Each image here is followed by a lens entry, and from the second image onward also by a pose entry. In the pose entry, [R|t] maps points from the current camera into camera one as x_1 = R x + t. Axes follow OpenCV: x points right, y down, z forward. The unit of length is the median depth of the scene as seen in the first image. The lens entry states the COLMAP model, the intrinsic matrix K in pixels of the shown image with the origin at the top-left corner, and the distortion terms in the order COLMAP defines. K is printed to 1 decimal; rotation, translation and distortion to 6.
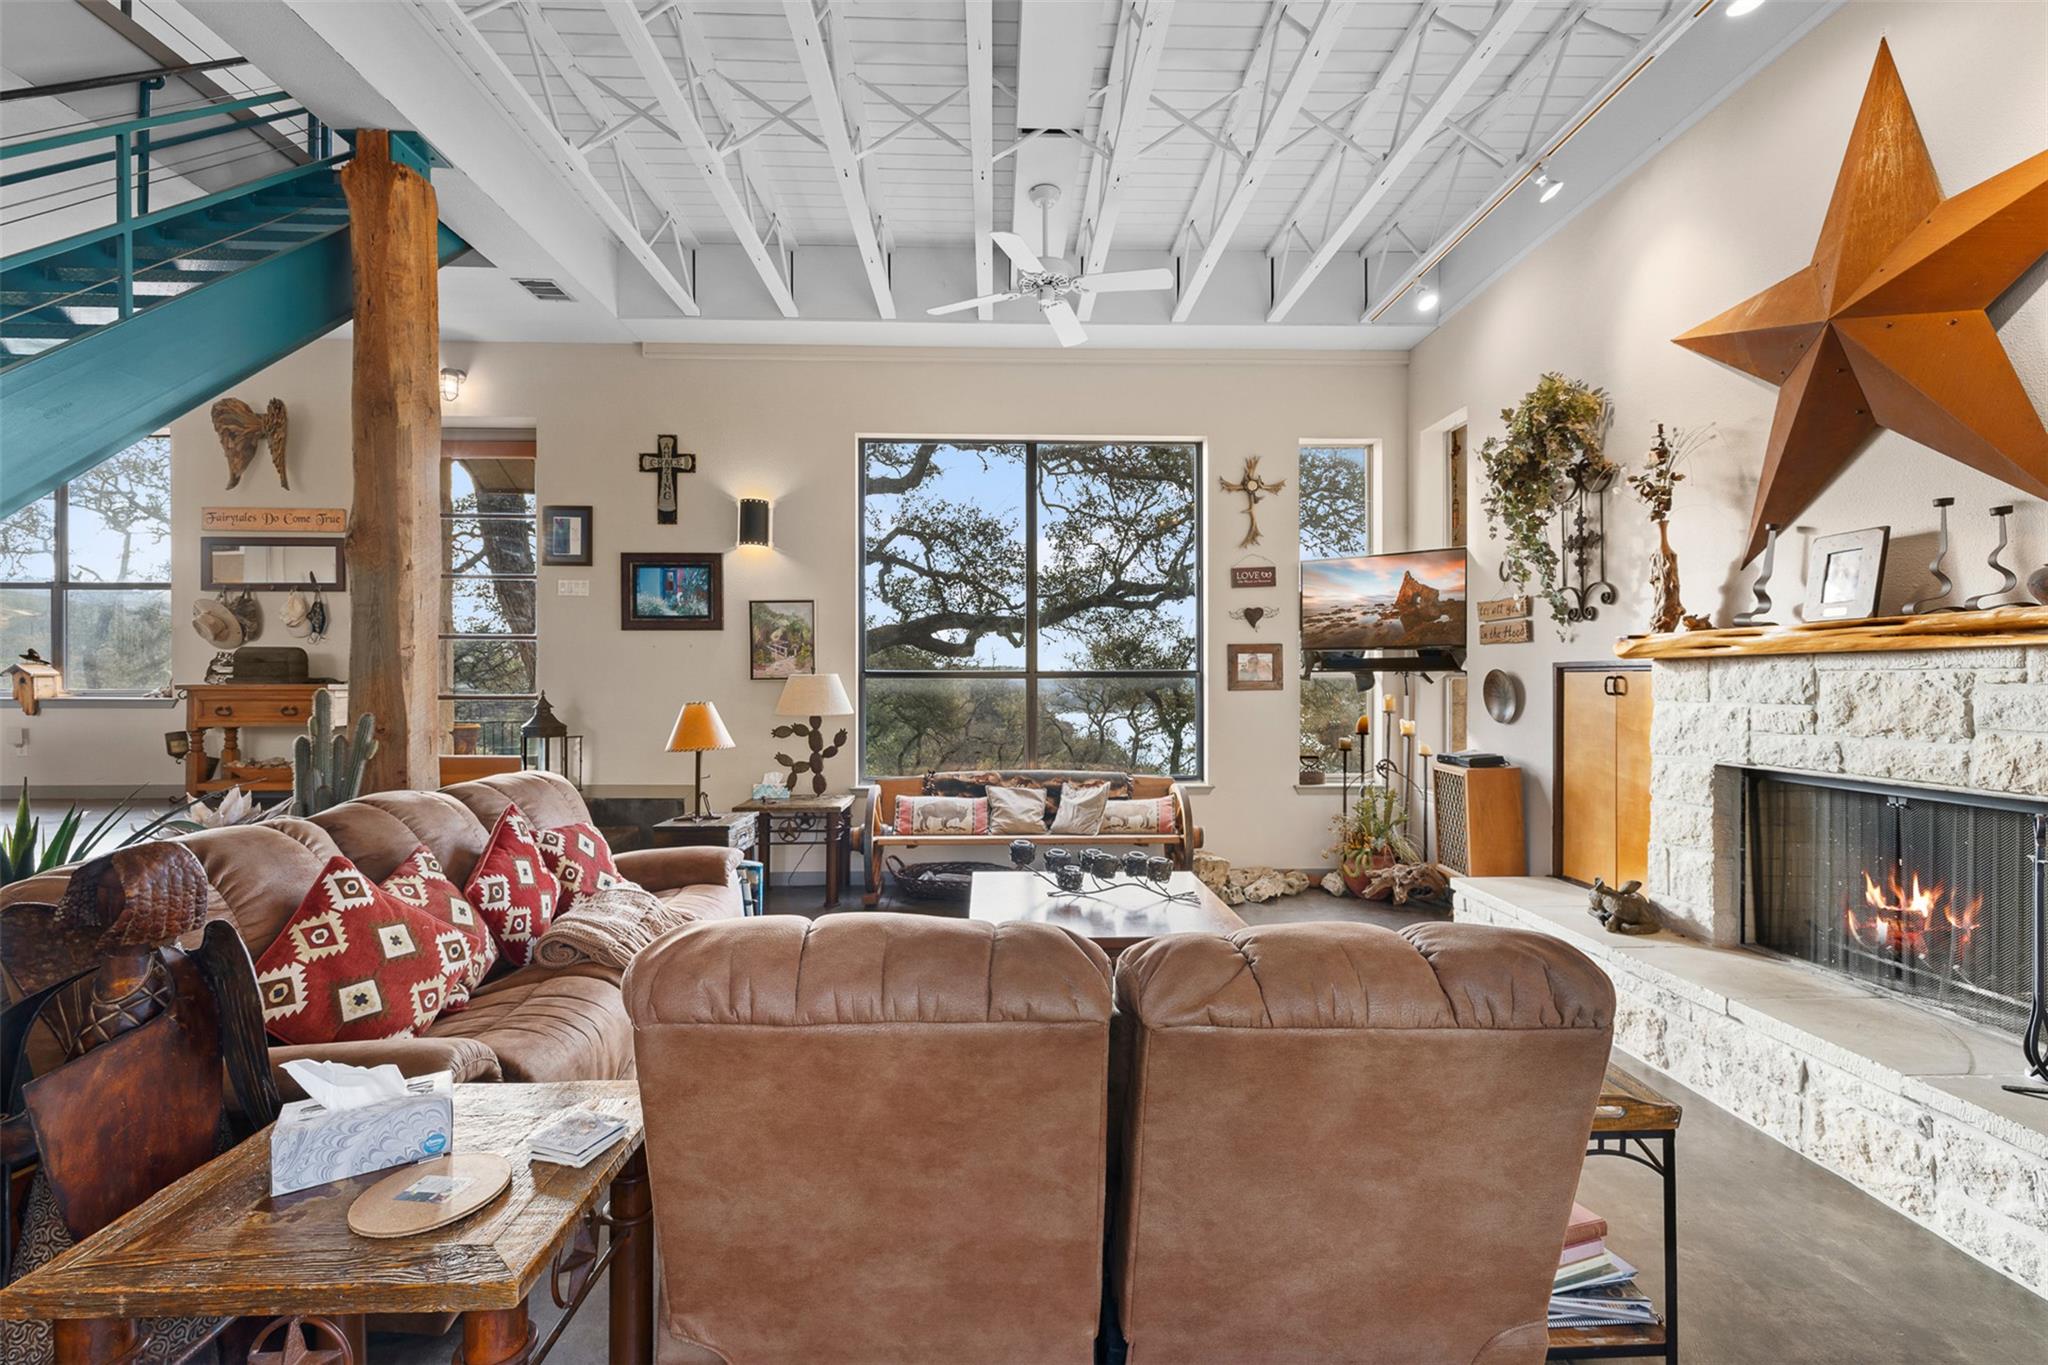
lens RADIAL K [[857.8, 0, 1026.0], [0, 857.8, 685.2], [0, 0, 1]] dist [0.001127, 0.000767]
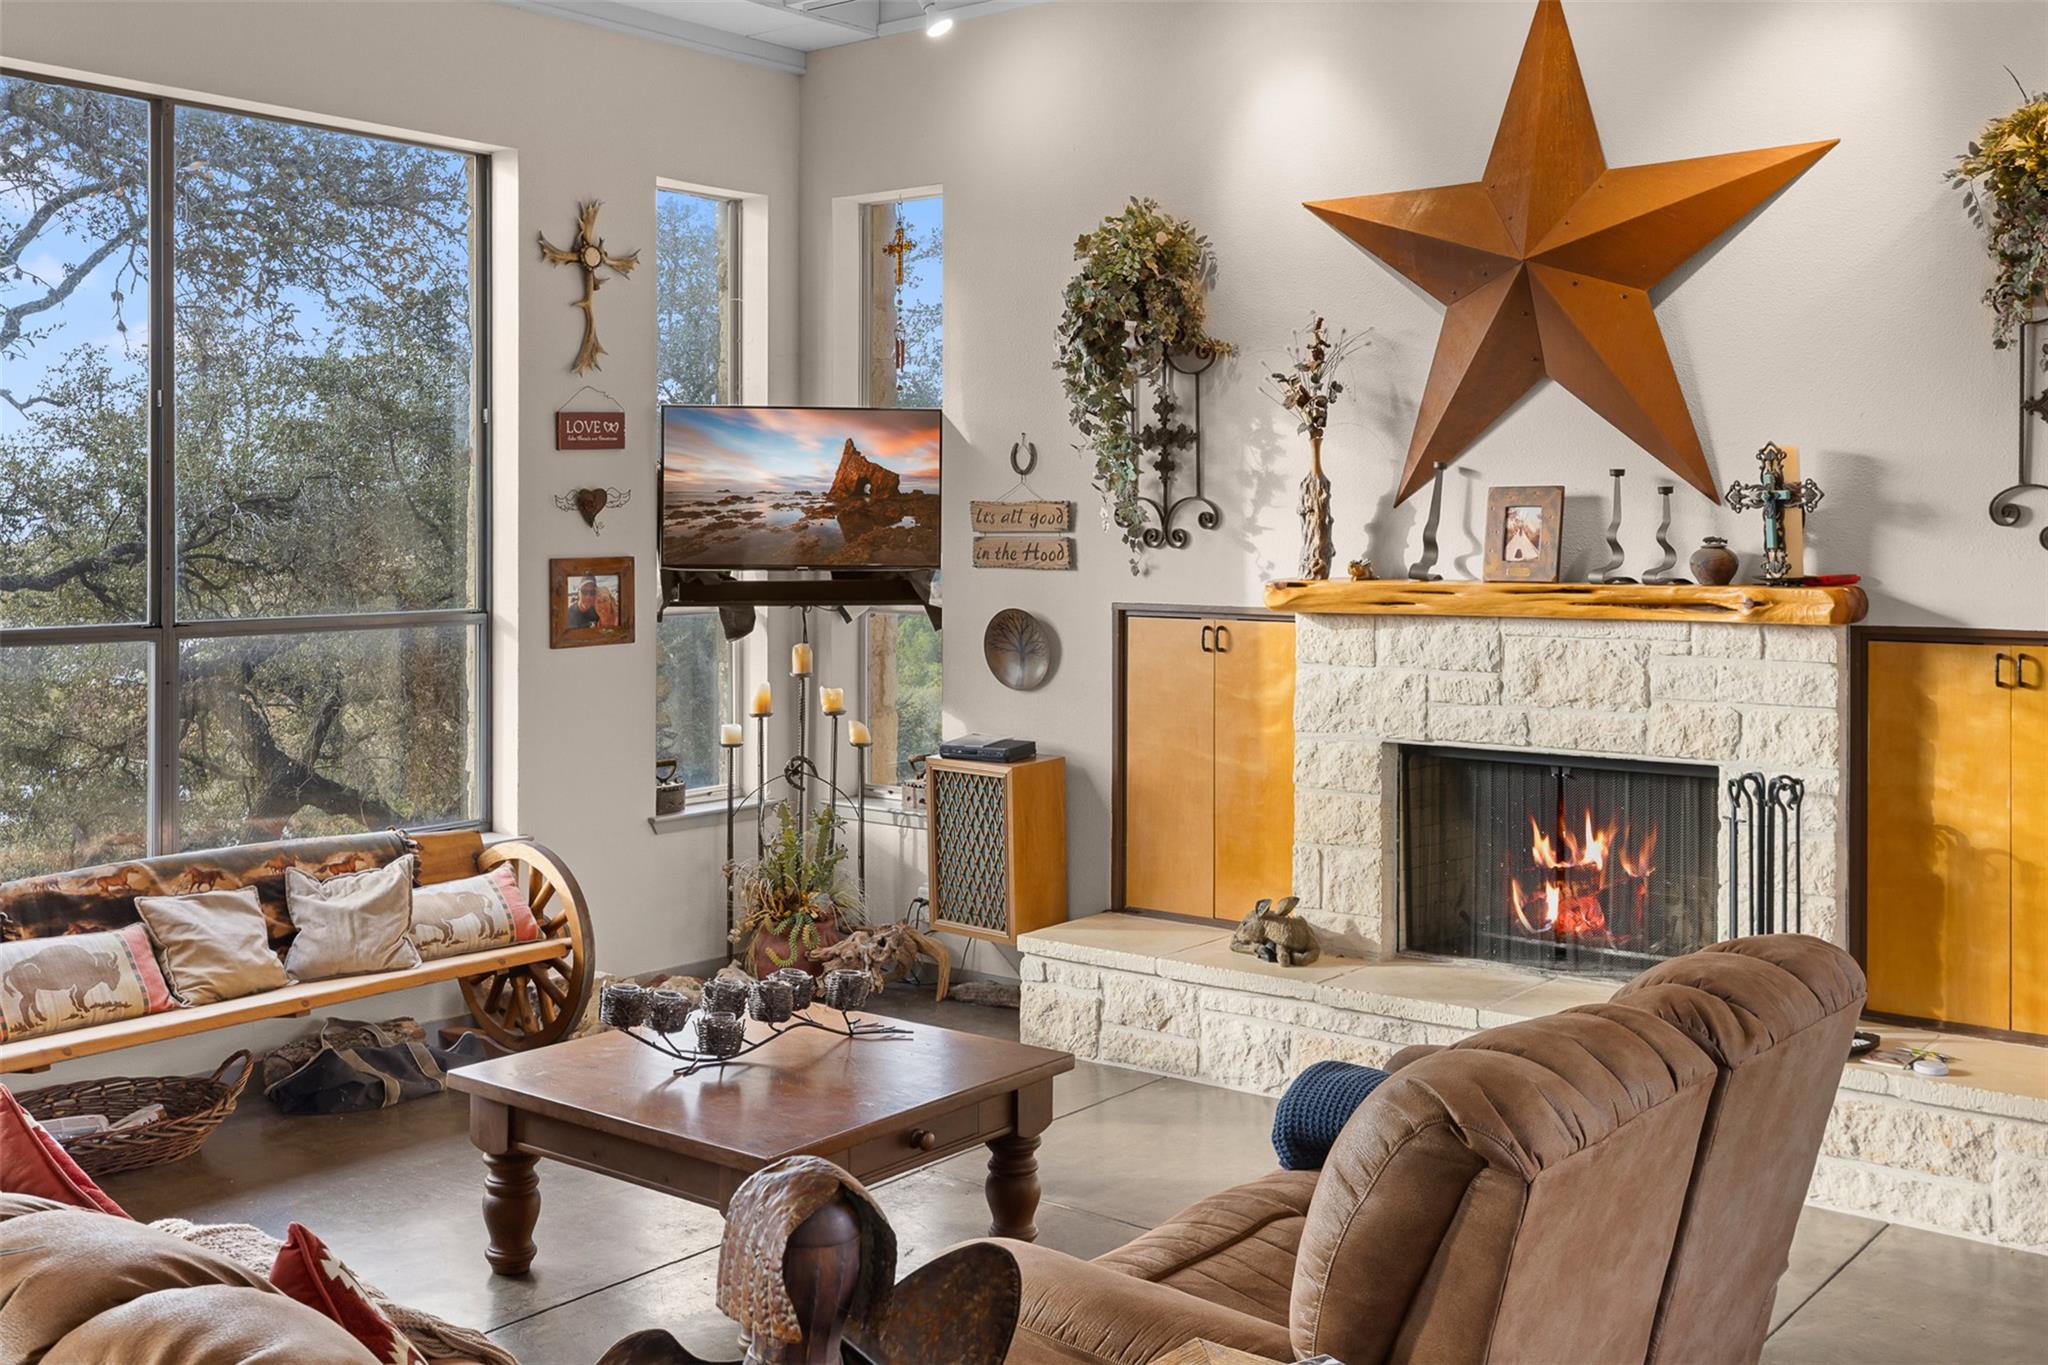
lens RADIAL K [[2035.8, 0, 1006.7], [0, 2035.8, 540.6], [0, 0, 1]] dist [0.001754, 0.000000]
pose [[0.648519, -0.004761, 0.761184, -0.881392], [0.004065, 0.999988, 0.002792, -0.103699], [-0.761188, 0.001284, 0.648530, -0.001134]]
